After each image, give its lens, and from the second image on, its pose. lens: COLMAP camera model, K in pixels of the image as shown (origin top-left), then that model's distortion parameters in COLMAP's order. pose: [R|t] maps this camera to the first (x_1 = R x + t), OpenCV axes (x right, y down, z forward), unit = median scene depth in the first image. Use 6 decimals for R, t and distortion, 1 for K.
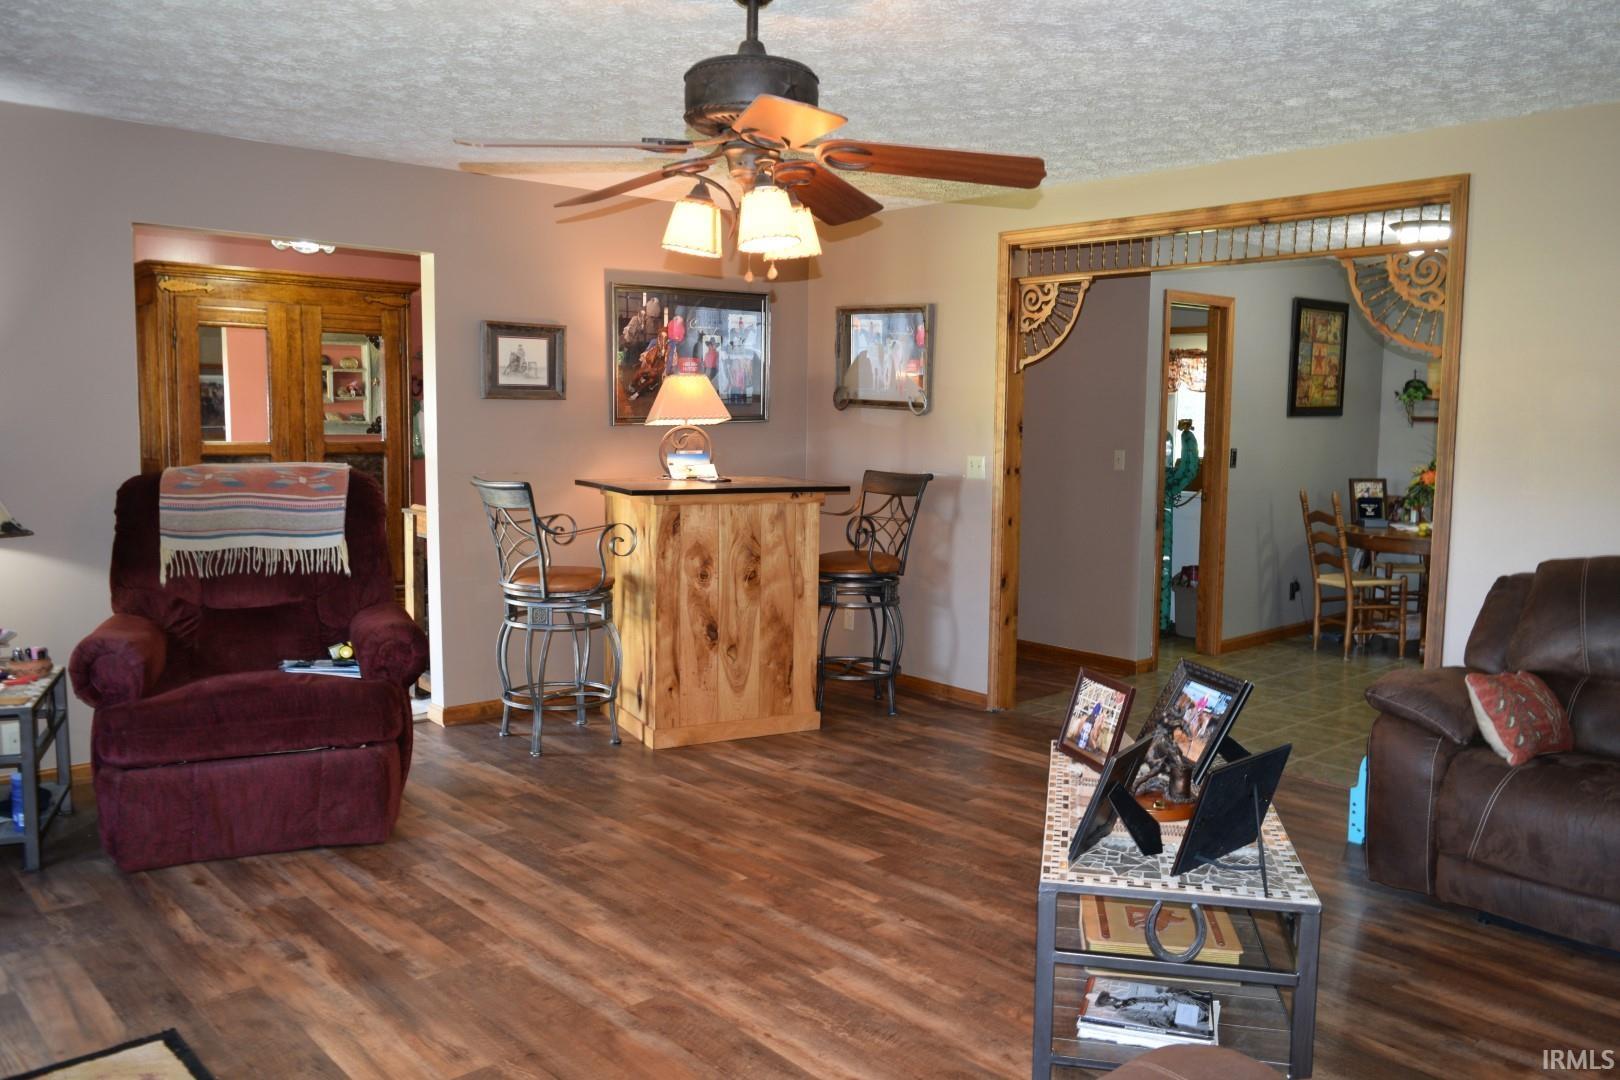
lens RADIAL K [[1253.7, 0, 810.0], [0, 1253.7, 540.0], [0, 0, 1]] dist [-0.013173, -0.004398]
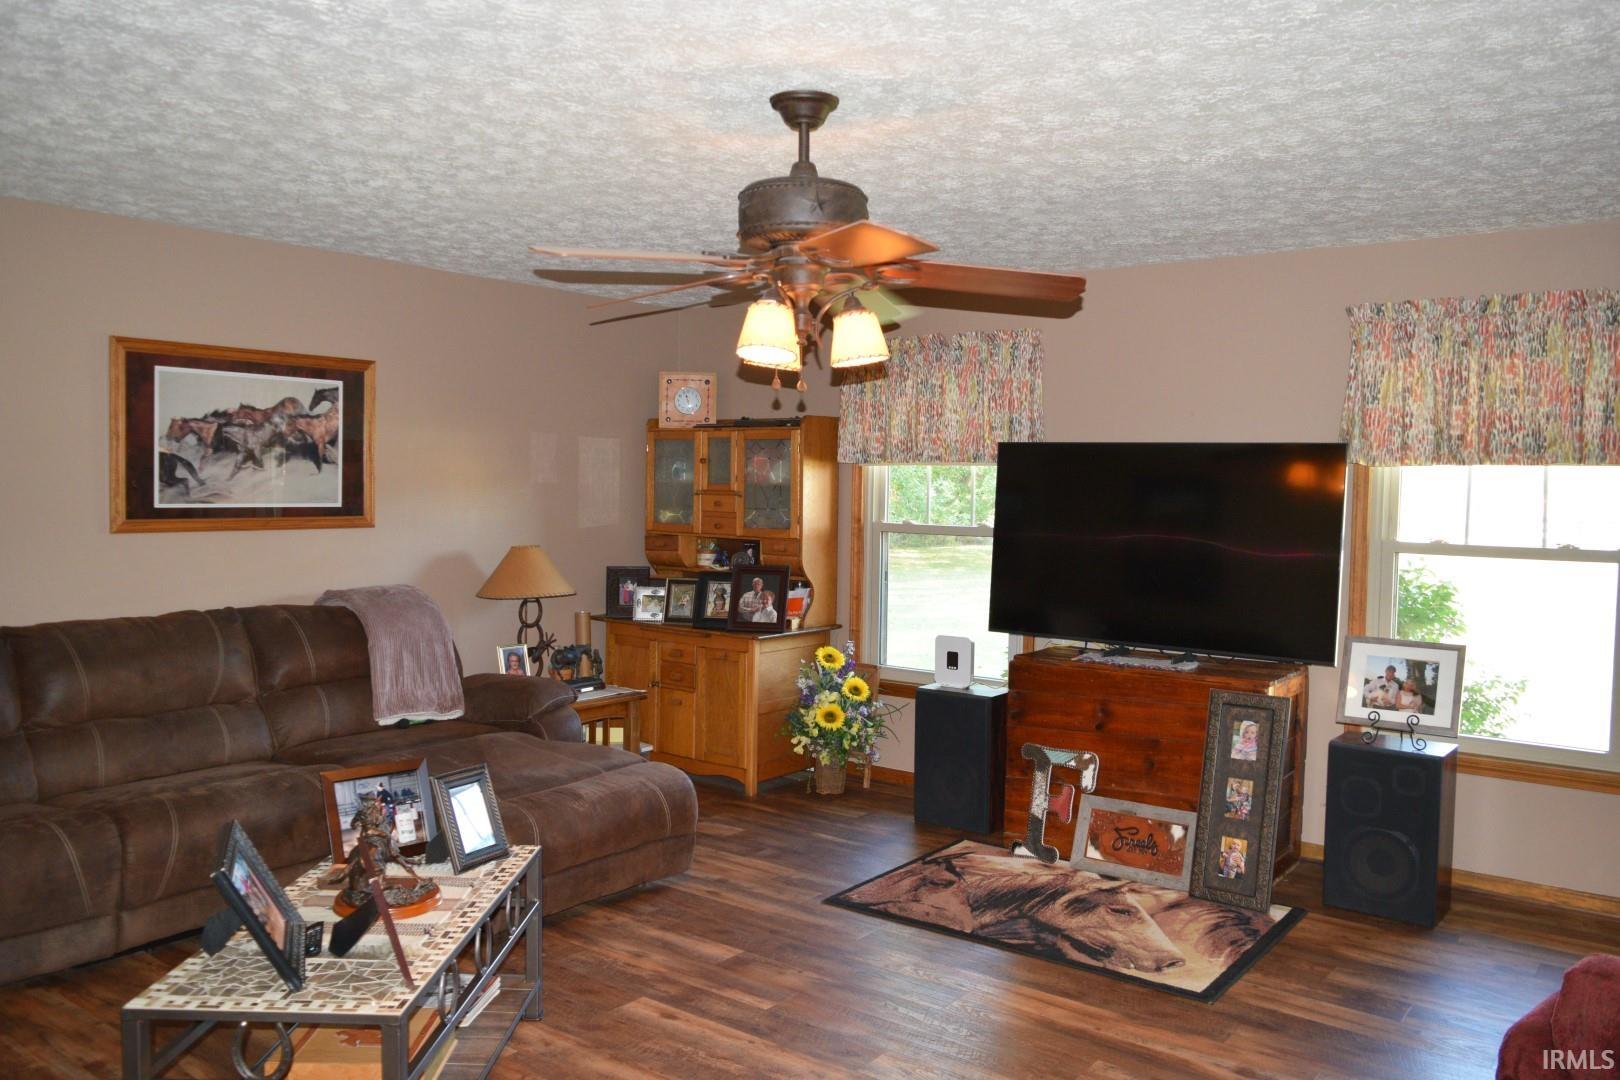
lens RADIAL K [[1253.7, 0, 810.0], [0, 1253.7, 540.0], [0, 0, 1]] dist [-0.013173, -0.004398]
pose [[-0.982822, -0.017024, -0.183767, 0.105237], [-0.044302, 0.988384, 0.145375, -0.187555], [0.179157, 0.151019, -0.972160, 1.614398]]
